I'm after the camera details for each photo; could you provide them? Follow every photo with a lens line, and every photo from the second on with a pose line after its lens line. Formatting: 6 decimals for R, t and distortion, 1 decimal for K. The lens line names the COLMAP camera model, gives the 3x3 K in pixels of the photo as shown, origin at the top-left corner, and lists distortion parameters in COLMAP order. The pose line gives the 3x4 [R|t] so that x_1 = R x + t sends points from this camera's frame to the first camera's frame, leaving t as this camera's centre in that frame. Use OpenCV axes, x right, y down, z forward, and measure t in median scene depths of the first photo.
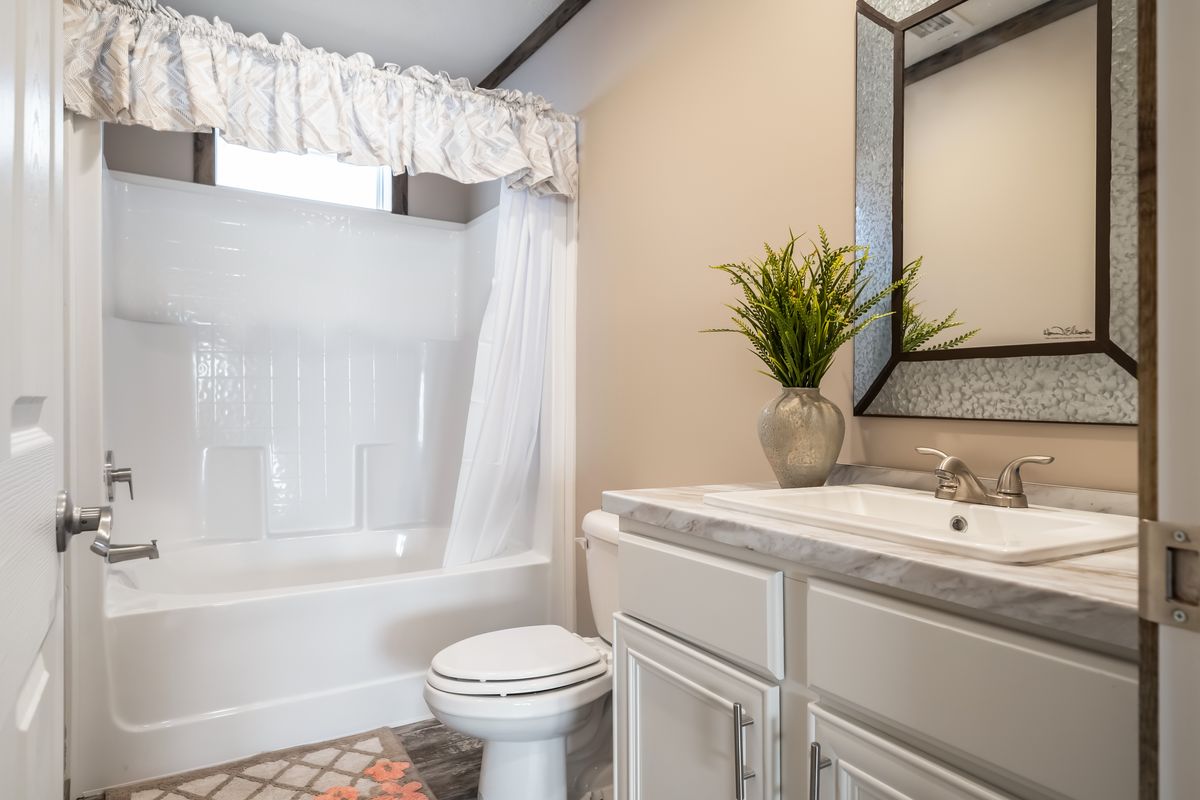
lens RADIAL K [[701.6, 0, 574.6], [0, 701.6, 399.2], [0, 0, 1]] dist [0.004001, 0.000547]
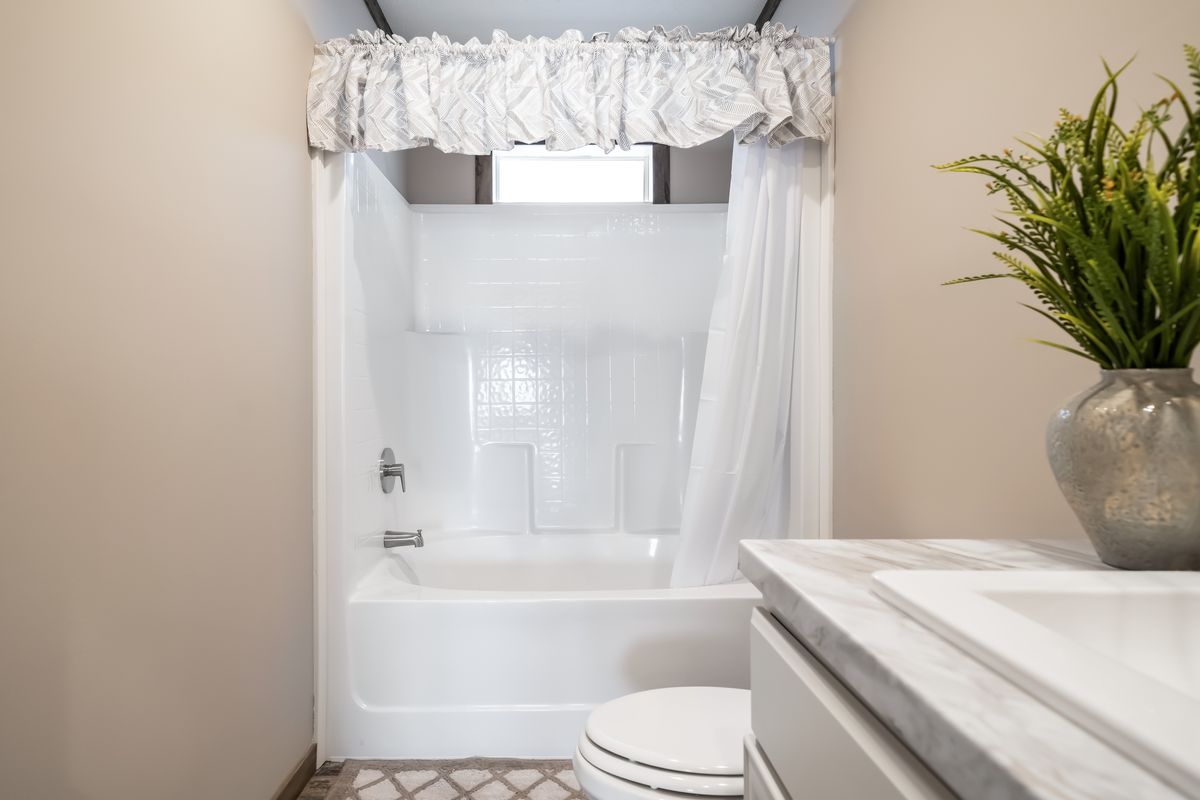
lens RADIAL K [[644.8, 0, 587.2], [0, 644.8, 398.9], [0, 0, 1]] dist [0.001324, 0.000663]
pose [[0.866255, -0.015297, -0.499368, 0.146030], [0.019230, 0.999811, 0.002733, -0.002685], [0.499232, -0.011970, 0.866386, 0.274135]]
